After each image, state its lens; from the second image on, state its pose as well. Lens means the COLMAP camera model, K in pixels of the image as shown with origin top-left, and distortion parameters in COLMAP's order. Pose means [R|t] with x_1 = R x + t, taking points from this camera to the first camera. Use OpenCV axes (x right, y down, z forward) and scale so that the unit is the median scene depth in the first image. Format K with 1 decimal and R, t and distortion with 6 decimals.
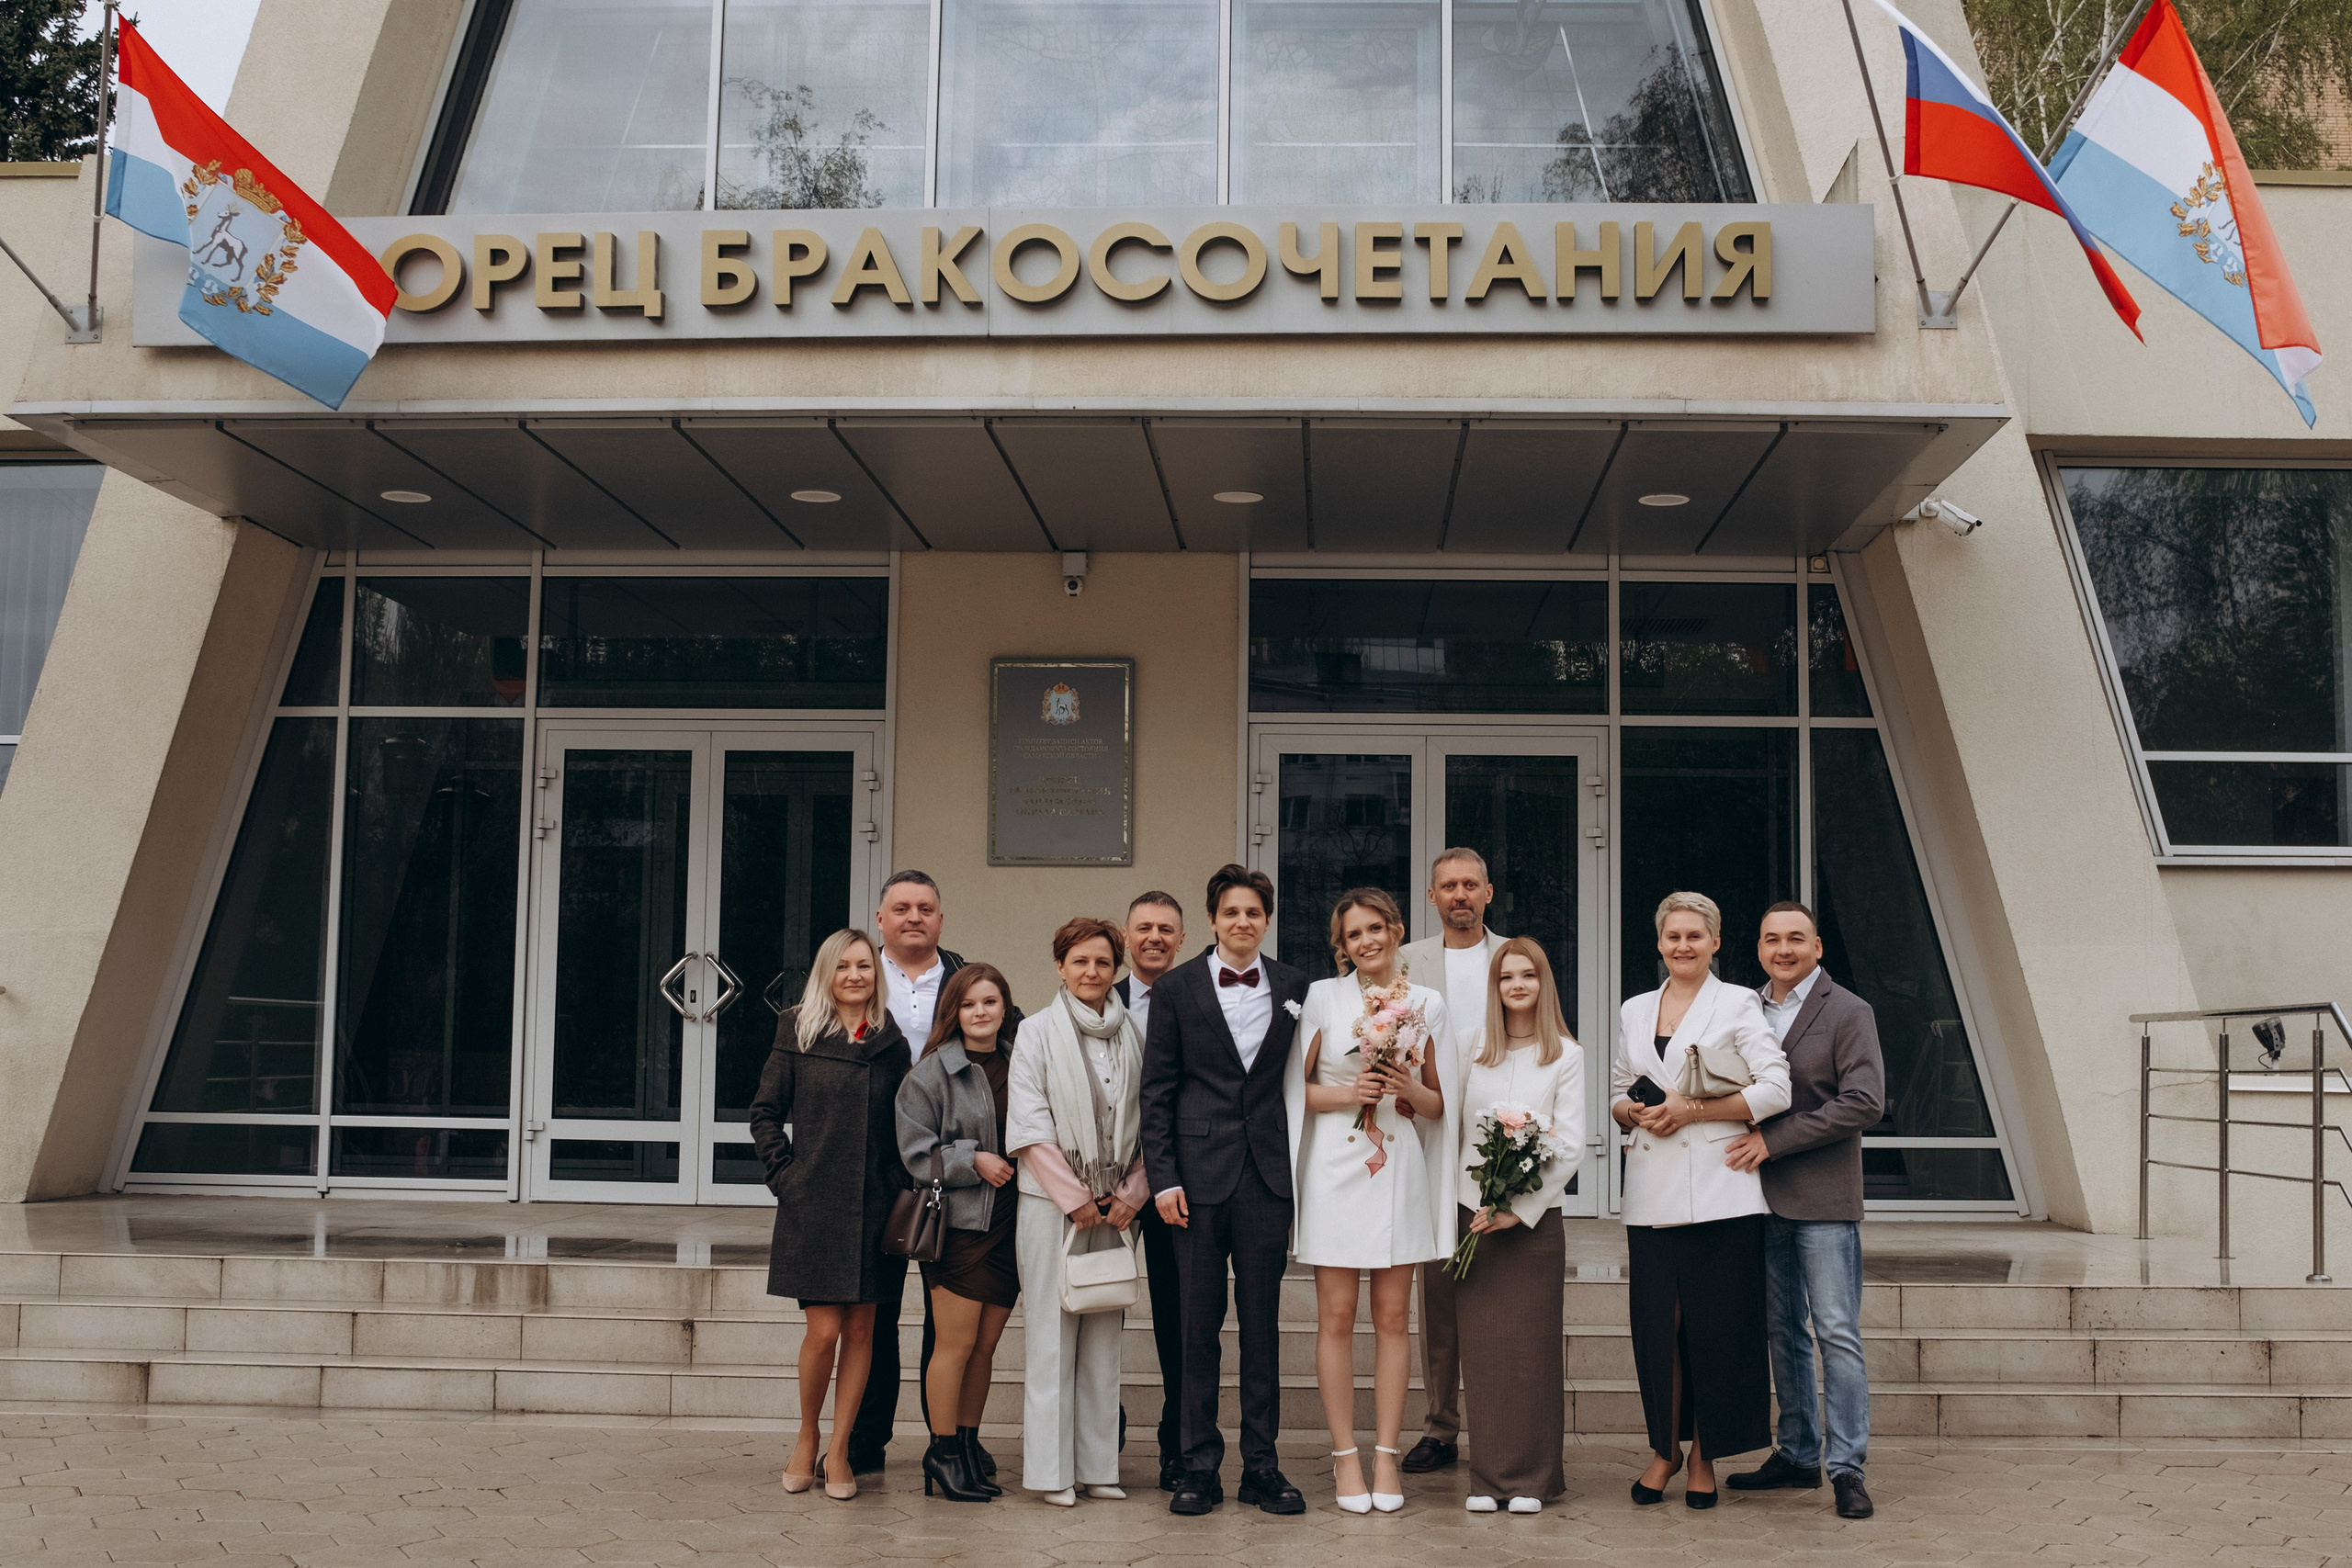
lens RADIAL K [[2865.0, 0, 1260.7], [0, 2865.0, 767.4], [0, 0, 1]] dist [-0.131448, 0.223096]
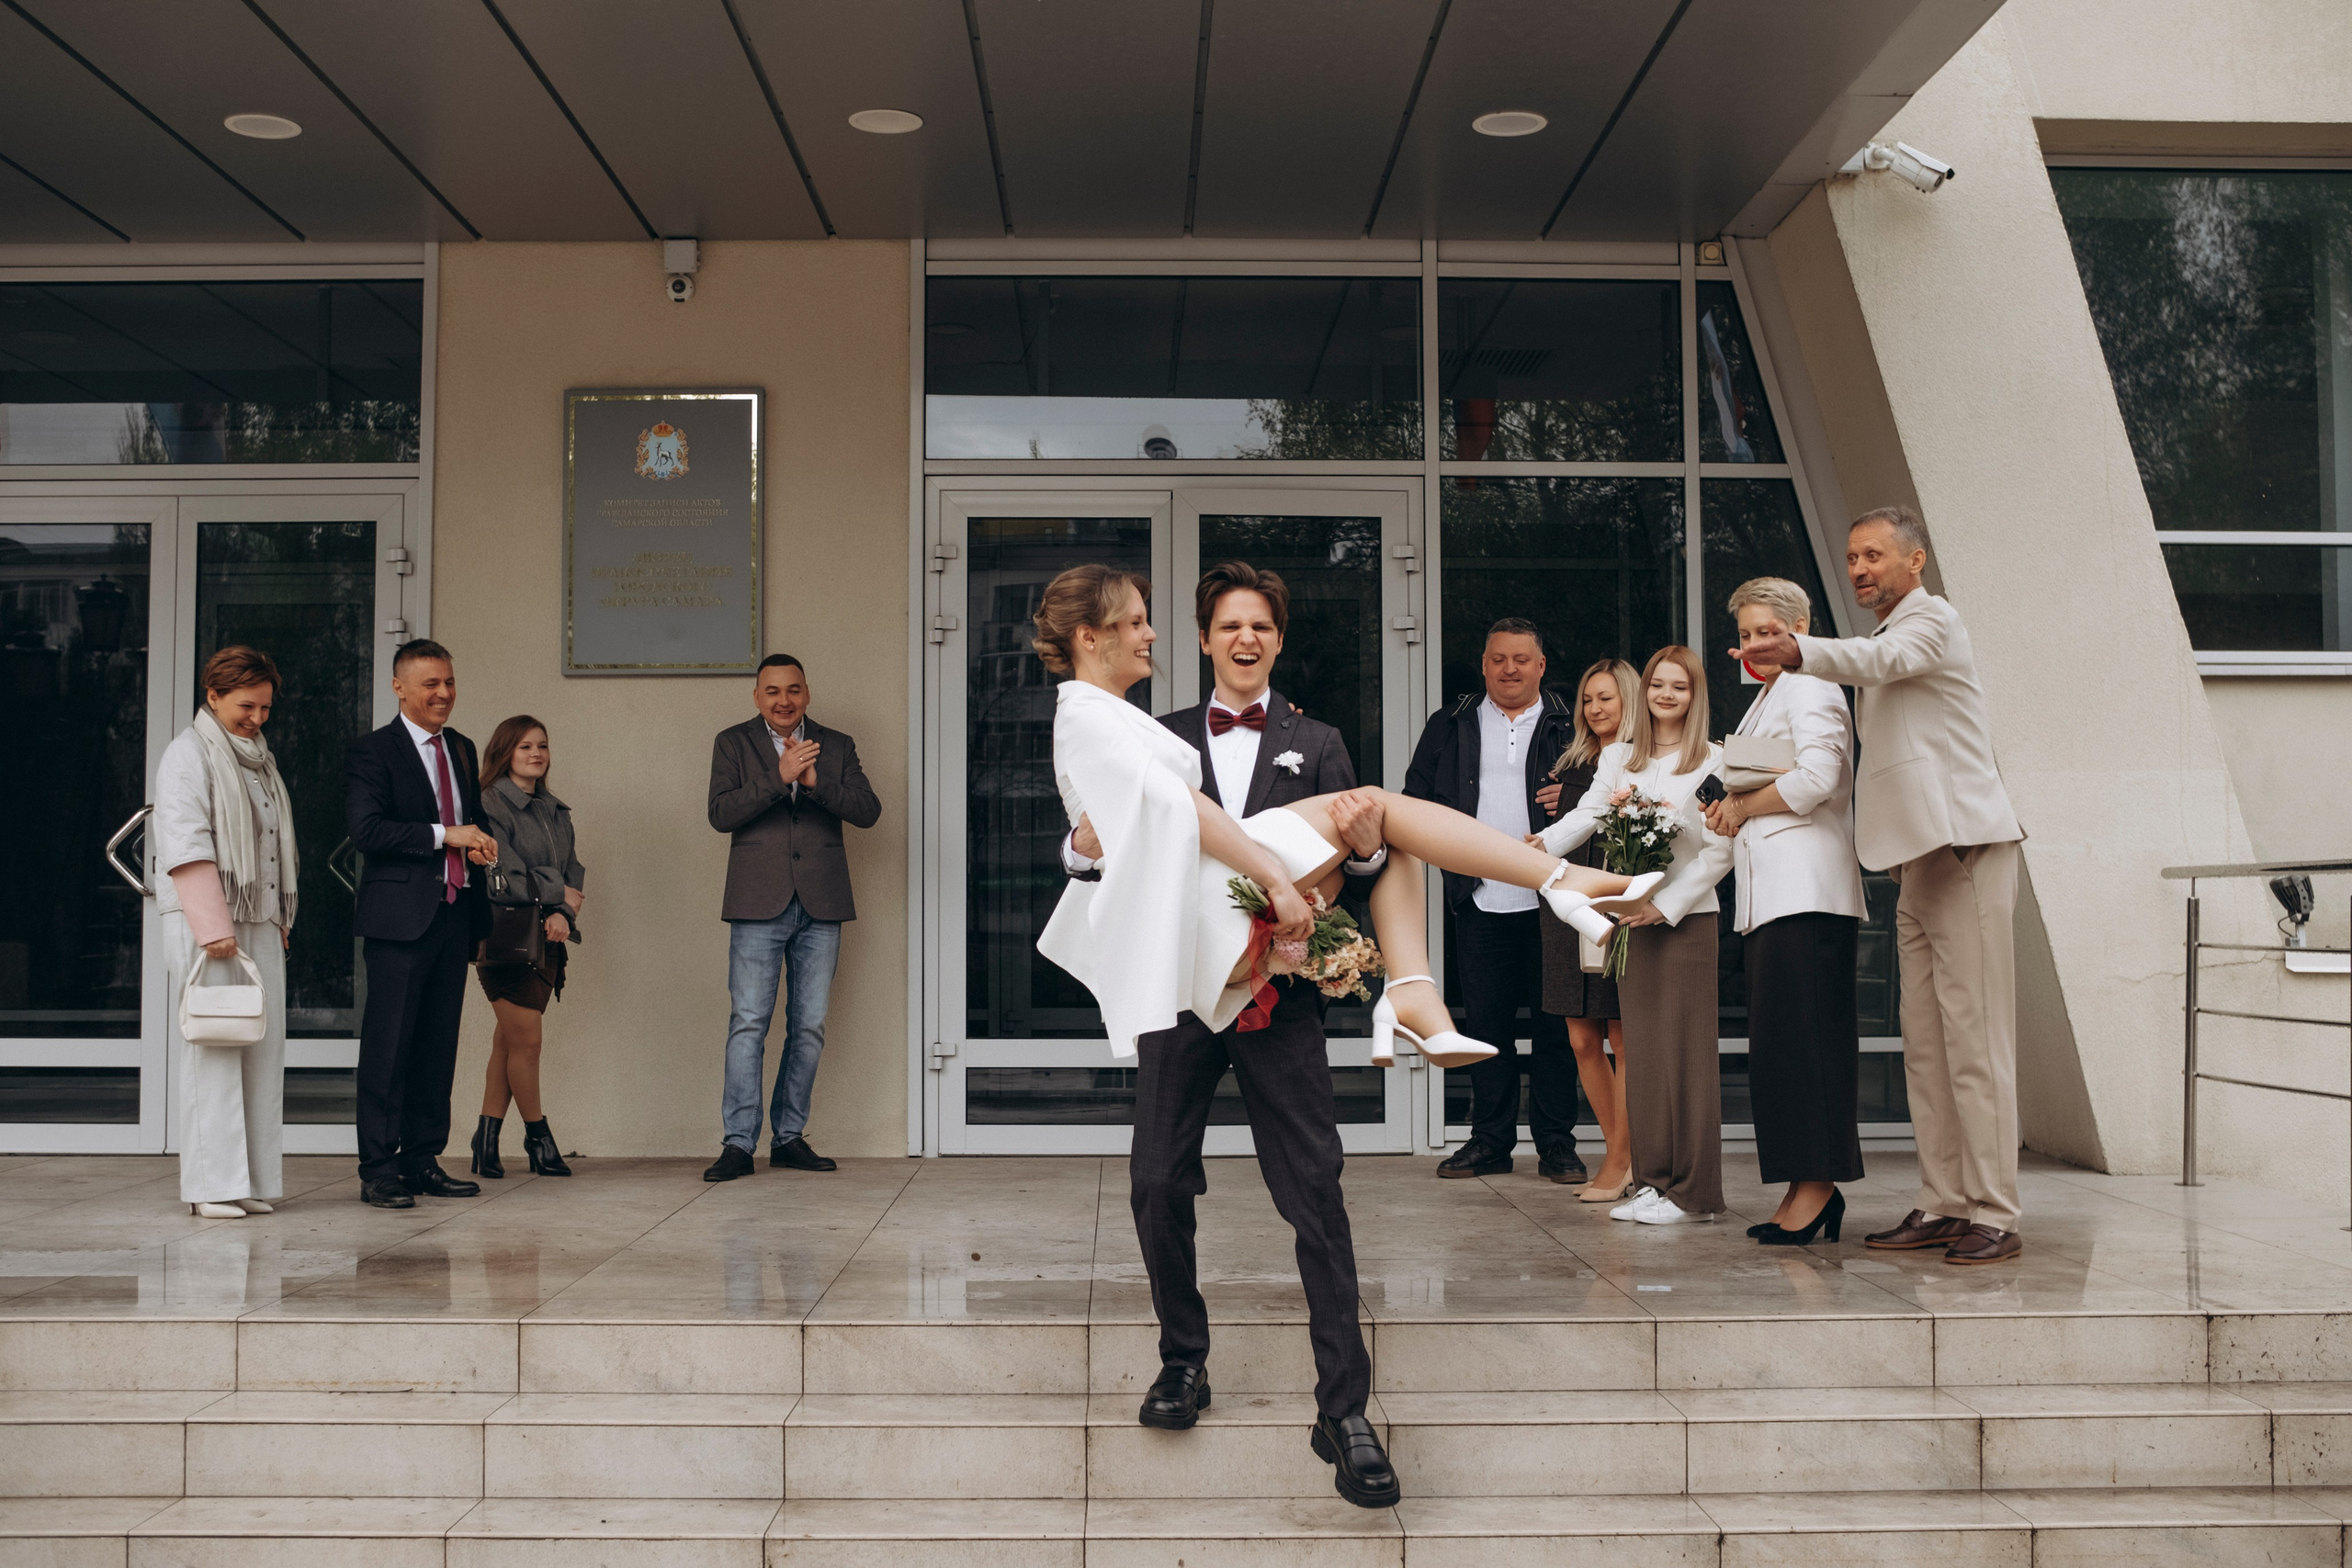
lens RADIAL K [[2648.0, 0, 1176.0], [0, 2648.0, 784.0], [0, 0, 1]] dist [-0.130634, 0.219058]
pose [[0.999028, -0.010609, 0.042787, 0.029754], [0.008352, 0.998582, 0.052580, 0.027676], [-0.043284, -0.052171, 0.997700, 0.333188]]
